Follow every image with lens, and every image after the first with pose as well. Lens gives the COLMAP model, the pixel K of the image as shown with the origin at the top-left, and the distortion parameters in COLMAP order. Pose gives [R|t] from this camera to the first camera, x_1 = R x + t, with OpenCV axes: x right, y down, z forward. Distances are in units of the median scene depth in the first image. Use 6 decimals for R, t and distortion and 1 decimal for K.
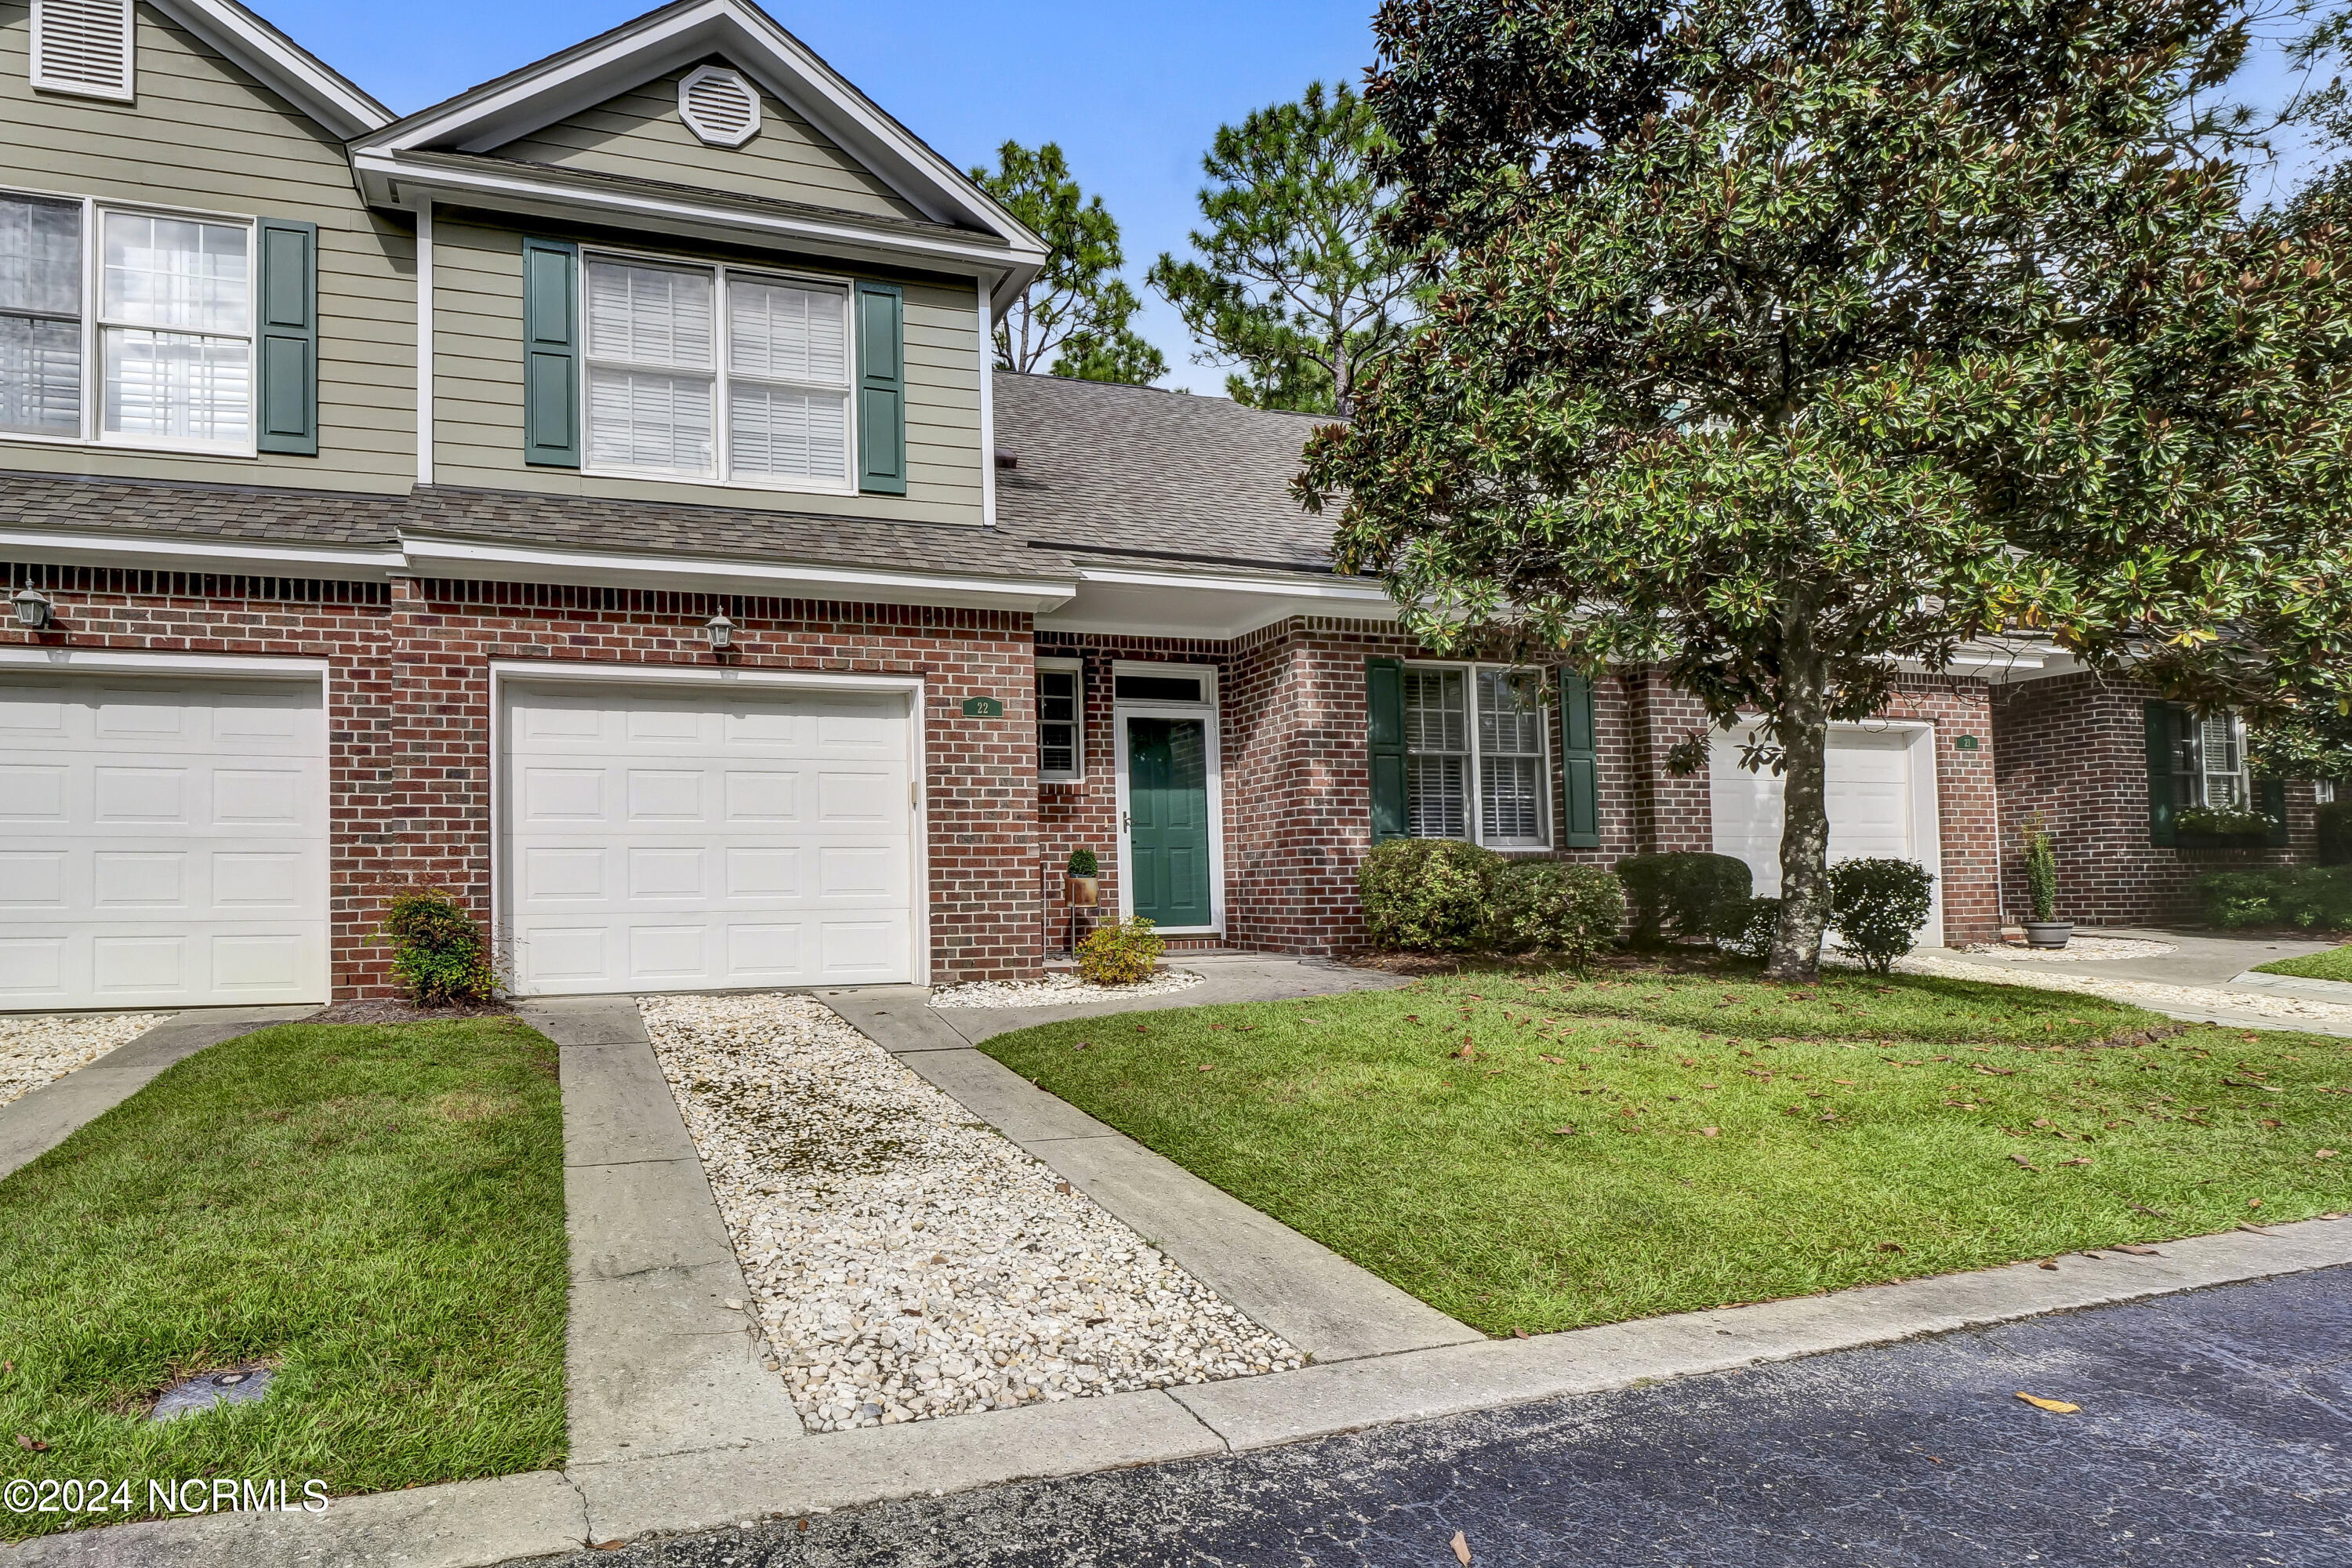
lens RADIAL K [[1167.9, 0, 1179.7], [0, 1167.9, 770.1], [0, 0, 1]] dist [-0.019760, 0.000155]
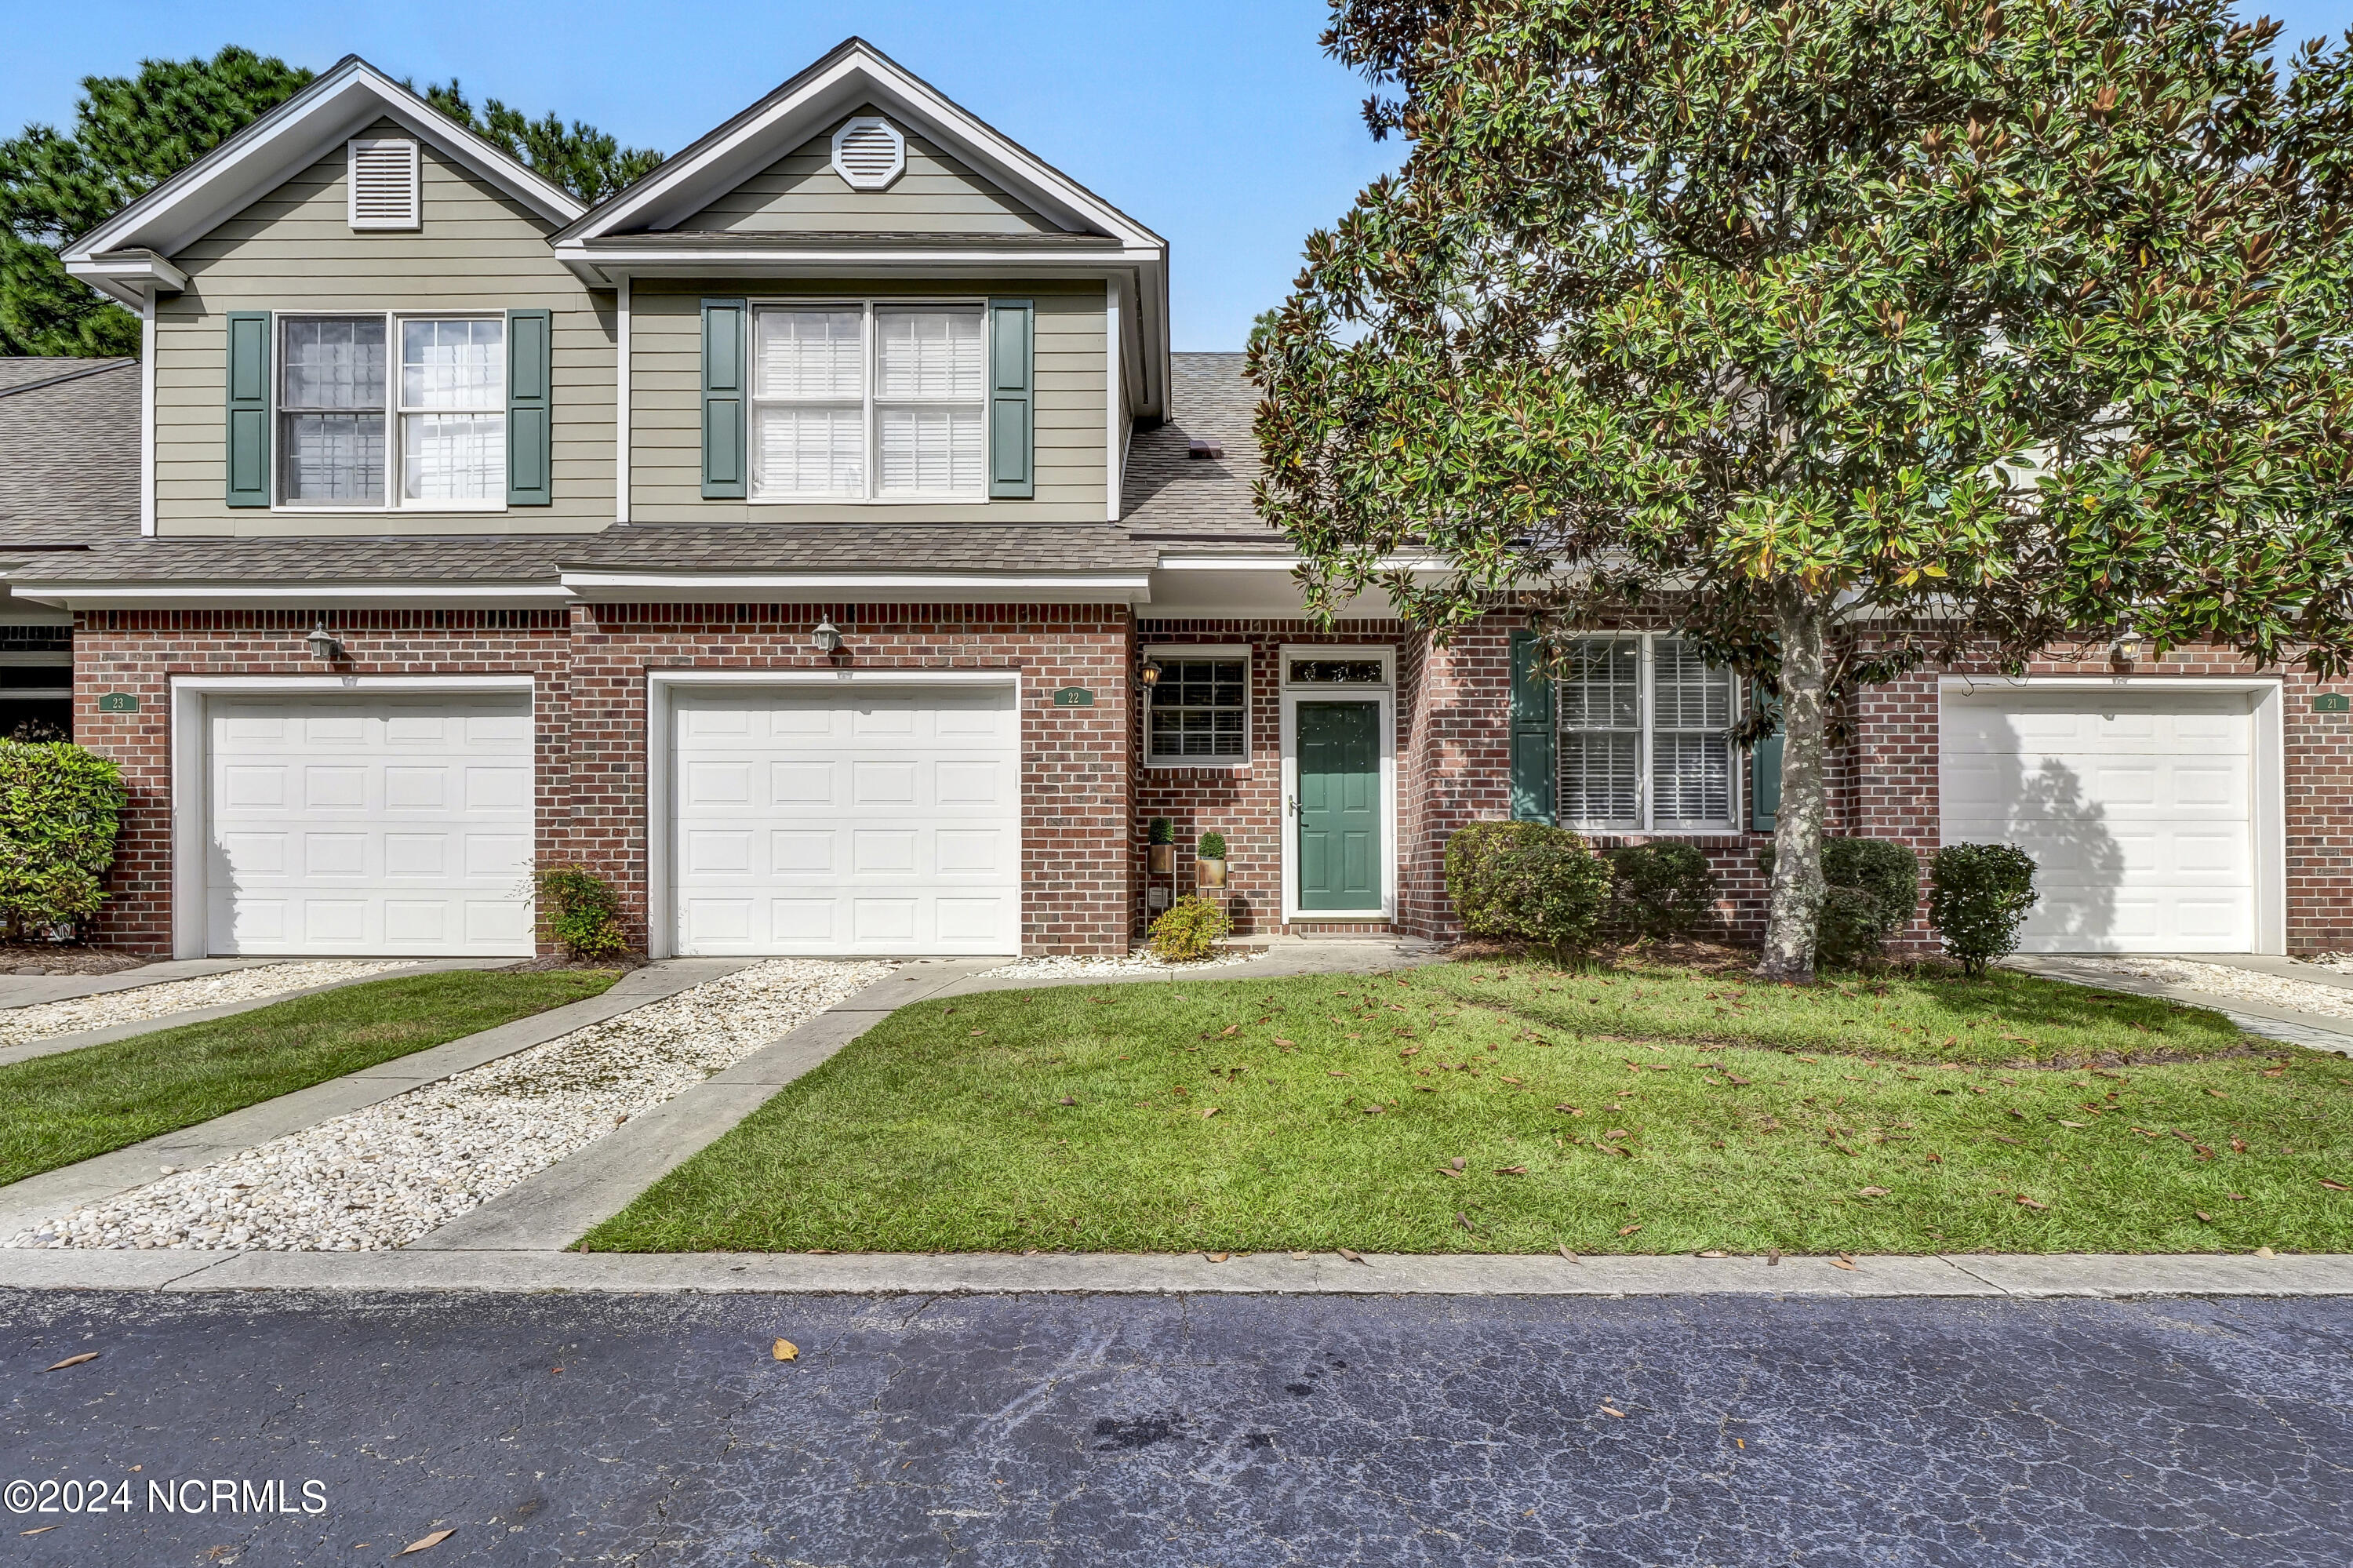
lens RADIAL K [[1164.4, 0, 1178.4], [0, 1164.4, 798.0], [0, 0, 1]] dist [-0.020141, -0.000995]
pose [[0.959315, -0.006780, -0.282256, 0.218702], [0.017282, 0.999247, 0.034734, 0.002313], [0.281808, -0.038199, 0.958710, 0.015803]]
